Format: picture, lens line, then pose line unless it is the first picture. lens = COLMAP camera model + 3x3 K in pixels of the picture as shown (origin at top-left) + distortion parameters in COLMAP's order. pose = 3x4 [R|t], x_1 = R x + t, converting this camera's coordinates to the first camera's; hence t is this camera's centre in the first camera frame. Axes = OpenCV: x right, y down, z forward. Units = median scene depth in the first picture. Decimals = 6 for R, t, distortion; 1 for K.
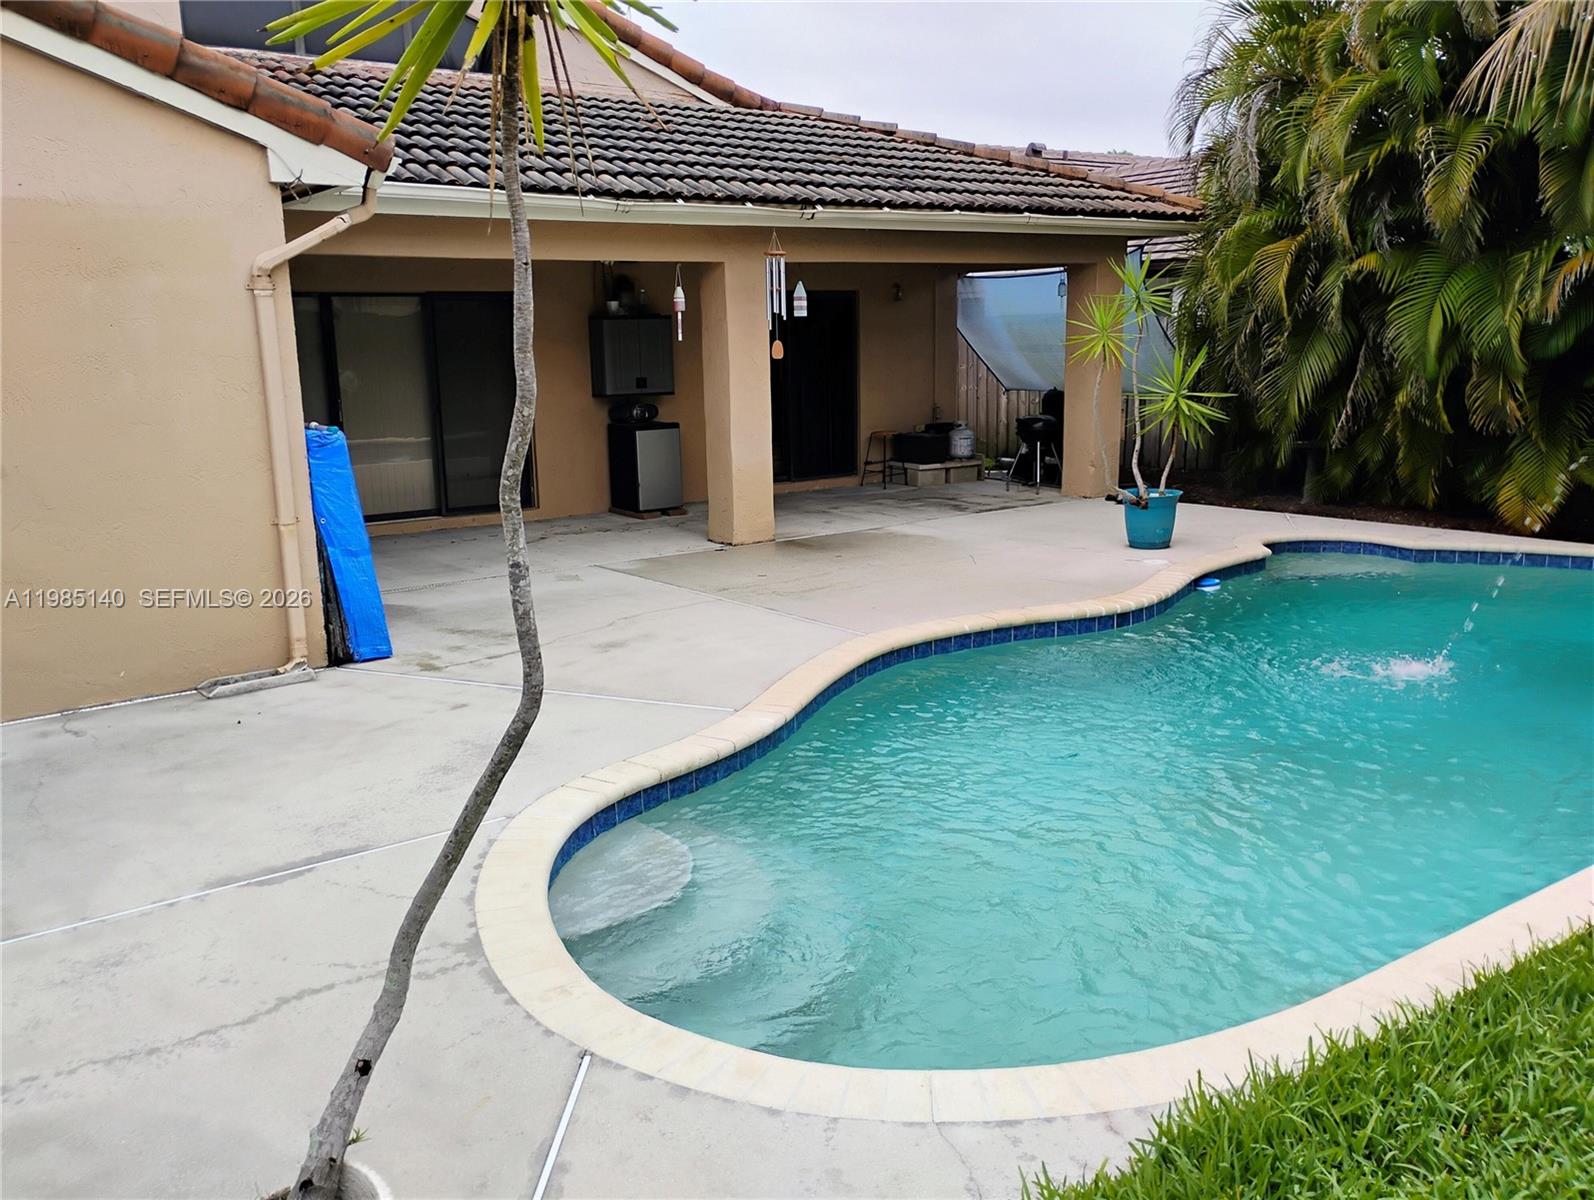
lens RADIAL K [[1323.0, 0, 792.3], [0, 1323.0, 603.2], [0, 0, 1]] dist [0.051943, -0.061150]
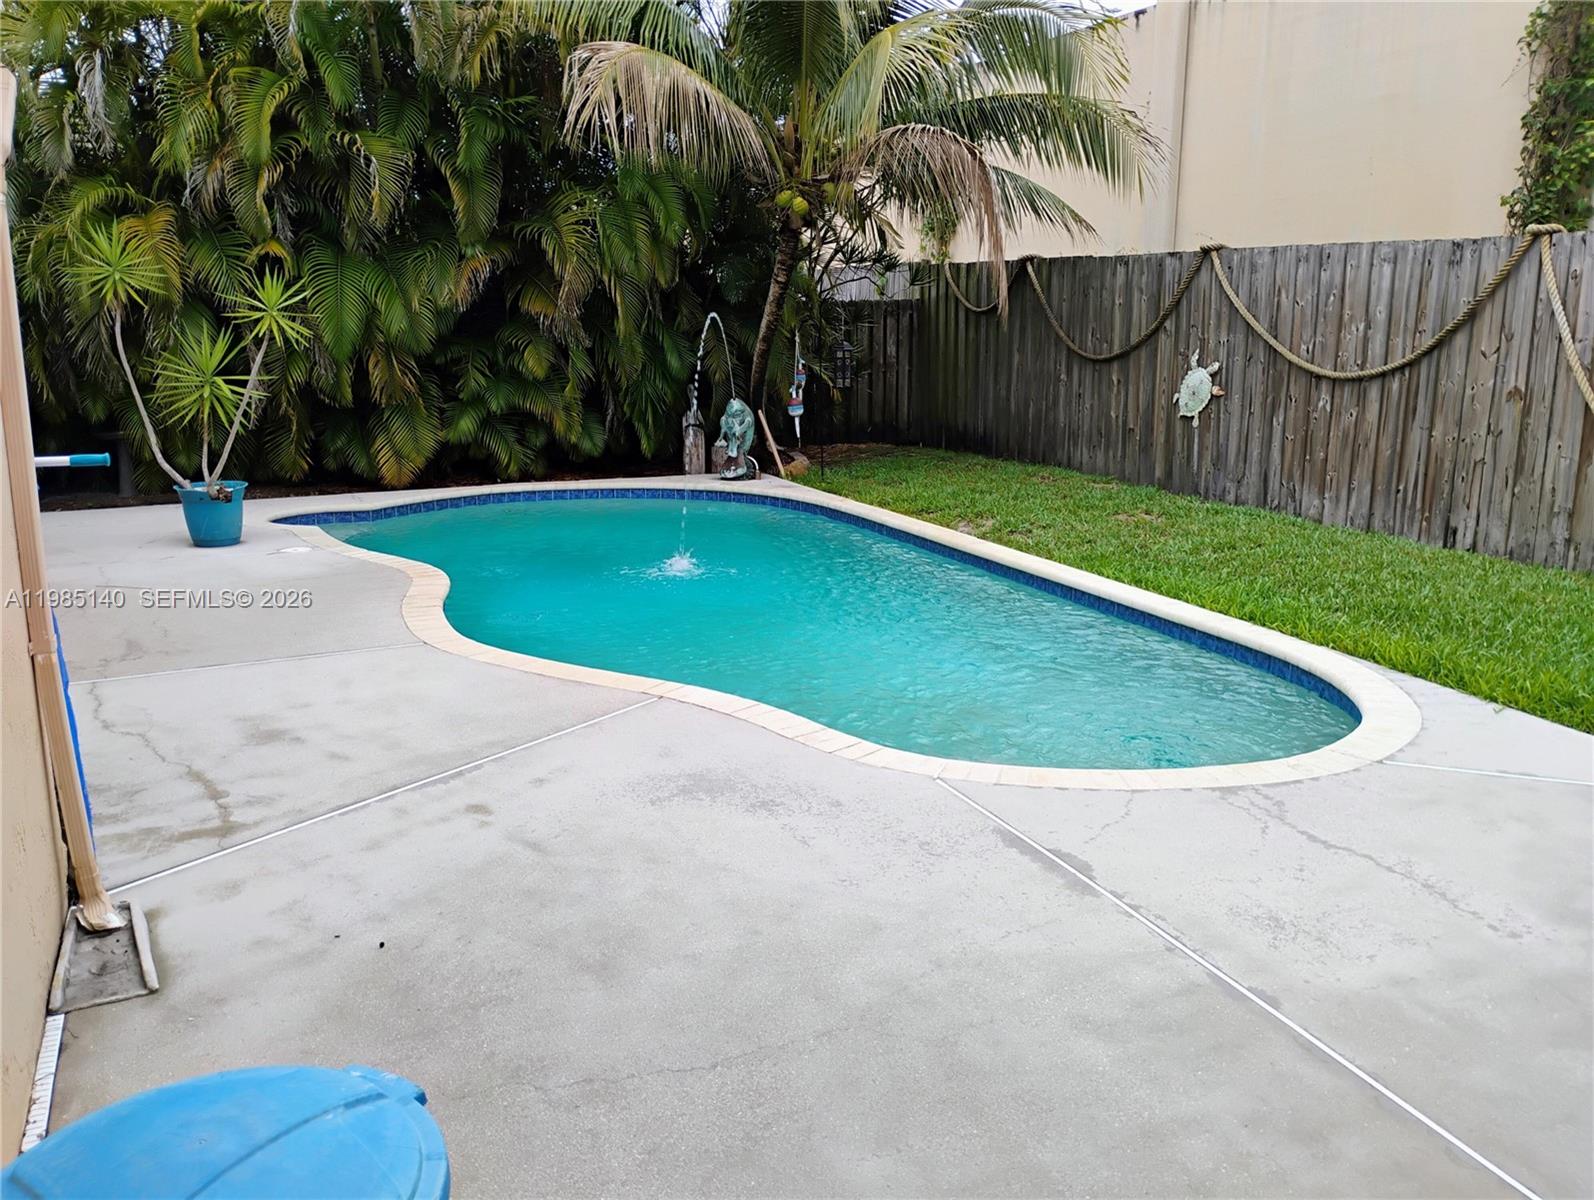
lens RADIAL K [[1323.0, 0, 797.0], [0, 1323.0, 594.6], [0, 0, 1]] dist [0.051943, -0.061150]
pose [[0.192643, -0.186649, 0.963354, -0.552771], [0.191094, 0.970083, 0.149739, -0.069398], [-0.962482, 0.155245, 0.222547, 0.398826]]
